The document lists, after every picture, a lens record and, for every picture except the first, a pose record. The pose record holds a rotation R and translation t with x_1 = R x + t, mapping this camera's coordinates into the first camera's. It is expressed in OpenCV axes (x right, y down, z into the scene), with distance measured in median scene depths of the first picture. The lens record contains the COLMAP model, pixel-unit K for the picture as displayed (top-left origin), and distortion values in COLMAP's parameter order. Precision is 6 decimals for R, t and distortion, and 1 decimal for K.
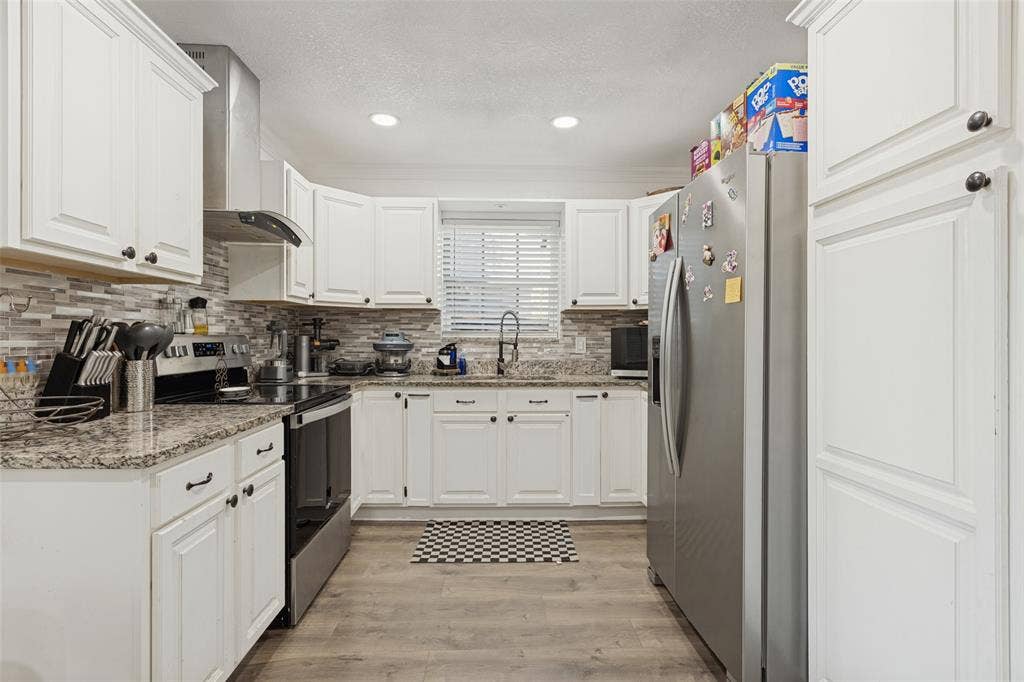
lens RADIAL K [[493.8, 0, 524.9], [0, 493.8, 341.6], [0, 0, 1]] dist [-0.019924, 0.011327]
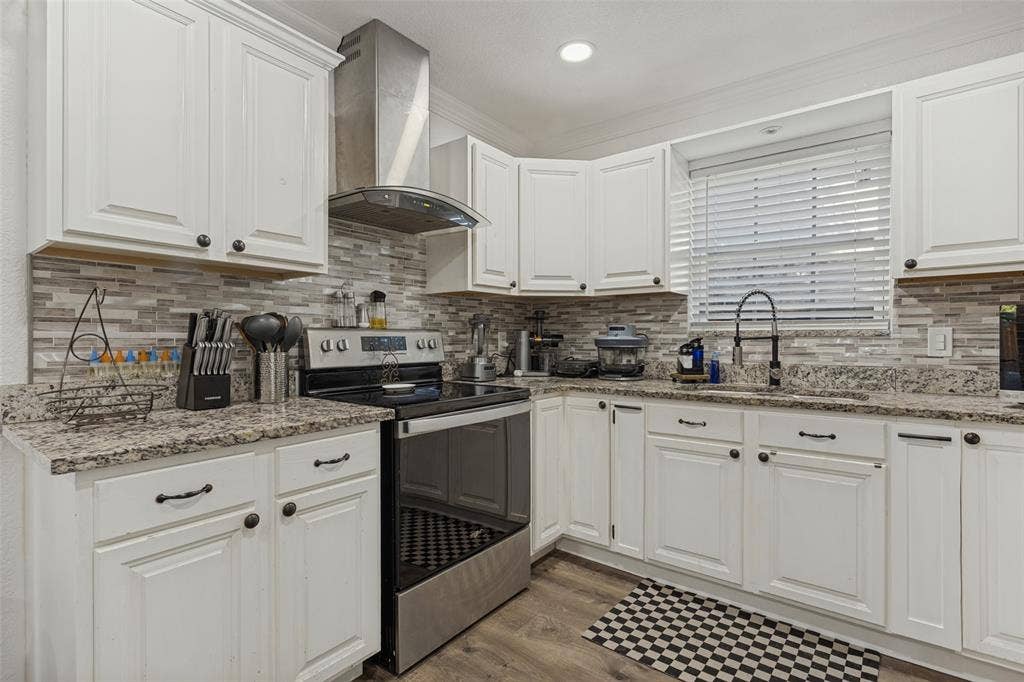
lens RADIAL K [[493.8, 0, 510.0], [0, 493.8, 342.1], [0, 0, 1]] dist [-0.019924, 0.011327]
pose [[0.751446, 0.000047, -0.659795, 0.143193], [0.000220, 1.000000, 0.000323, 0.009493], [0.659795, -0.000388, 0.751446, 0.323998]]
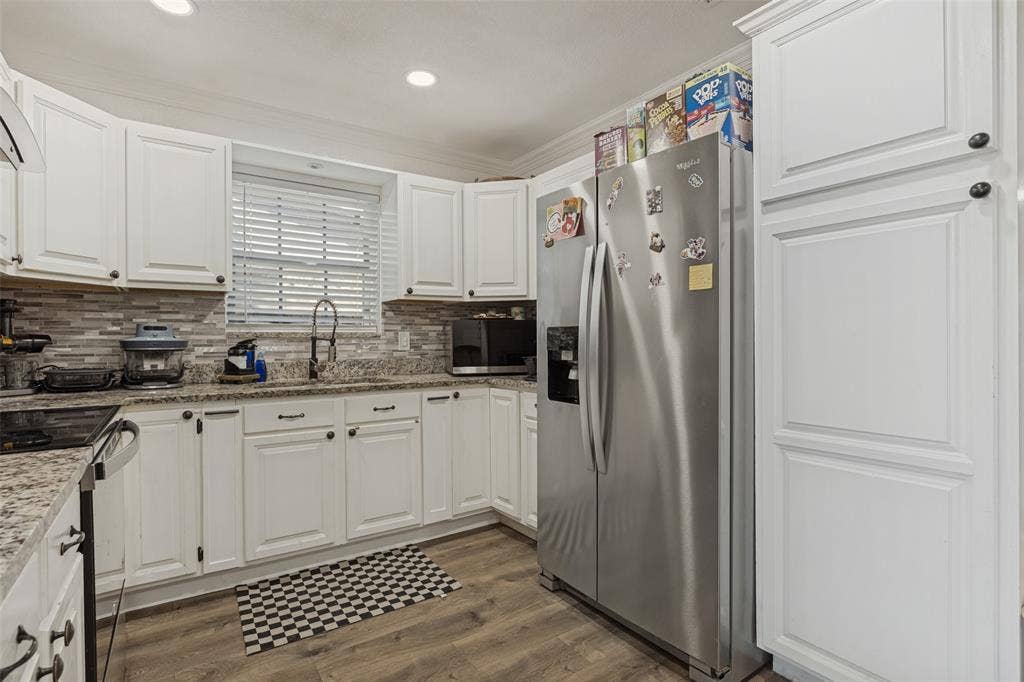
lens RADIAL K [[493.8, 0, 514.3], [0, 493.8, 341.3], [0, 0, 1]] dist [-0.019924, 0.011327]
pose [[0.851416, -0.011157, 0.524373, -0.227664], [0.011658, 0.999929, 0.002347, 0.010178], [-0.524362, 0.004115, 0.851486, 0.186513]]
